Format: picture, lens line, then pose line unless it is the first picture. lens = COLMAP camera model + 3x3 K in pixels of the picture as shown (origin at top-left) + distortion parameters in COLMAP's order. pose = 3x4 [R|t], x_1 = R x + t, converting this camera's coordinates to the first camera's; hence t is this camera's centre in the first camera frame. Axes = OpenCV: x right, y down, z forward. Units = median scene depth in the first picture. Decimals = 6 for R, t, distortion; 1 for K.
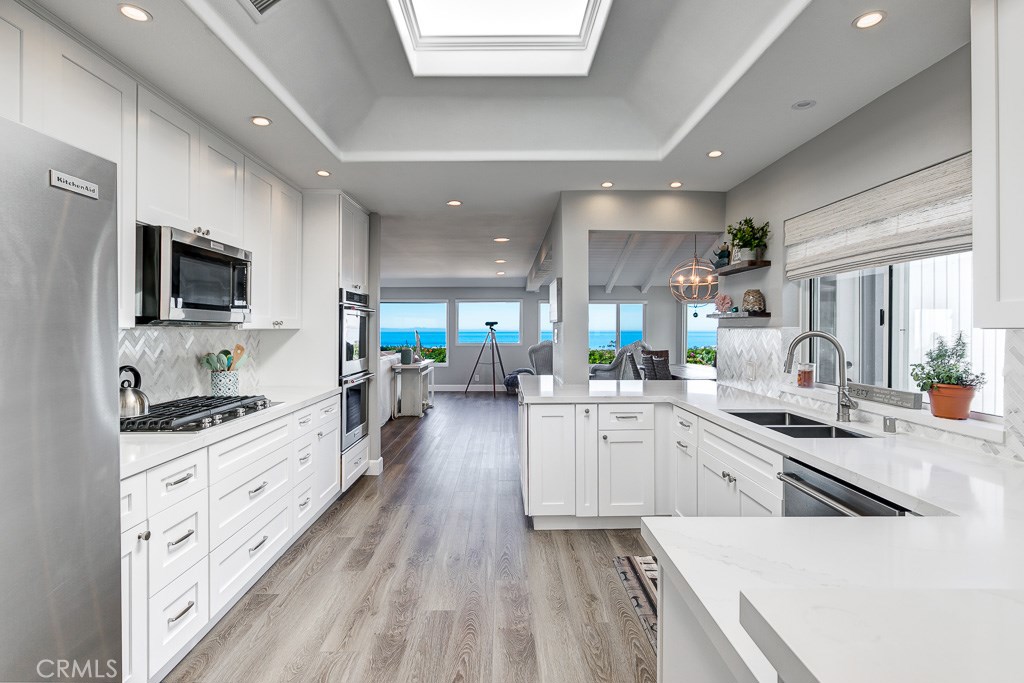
lens RADIAL K [[532.8, 0, 508.9], [0, 532.8, 333.0], [0, 0, 1]] dist [-0.001001, -0.000074]
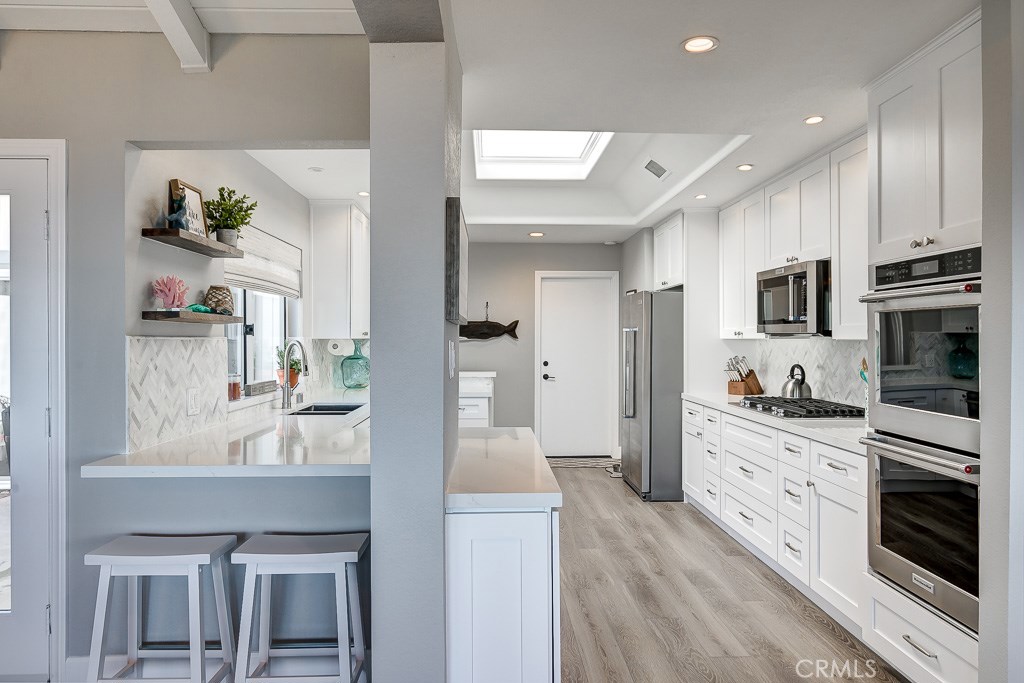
lens RADIAL K [[709.2, 0, 512.6], [0, 709.2, 337.7], [0, 0, 1]] dist [-0.001014, -0.000093]
pose [[-0.999719, 0.001217, -0.023673, 0.089696], [0.001014, 0.999963, 0.008576, -0.023005], [0.023682, 0.008550, -0.999683, 2.340299]]
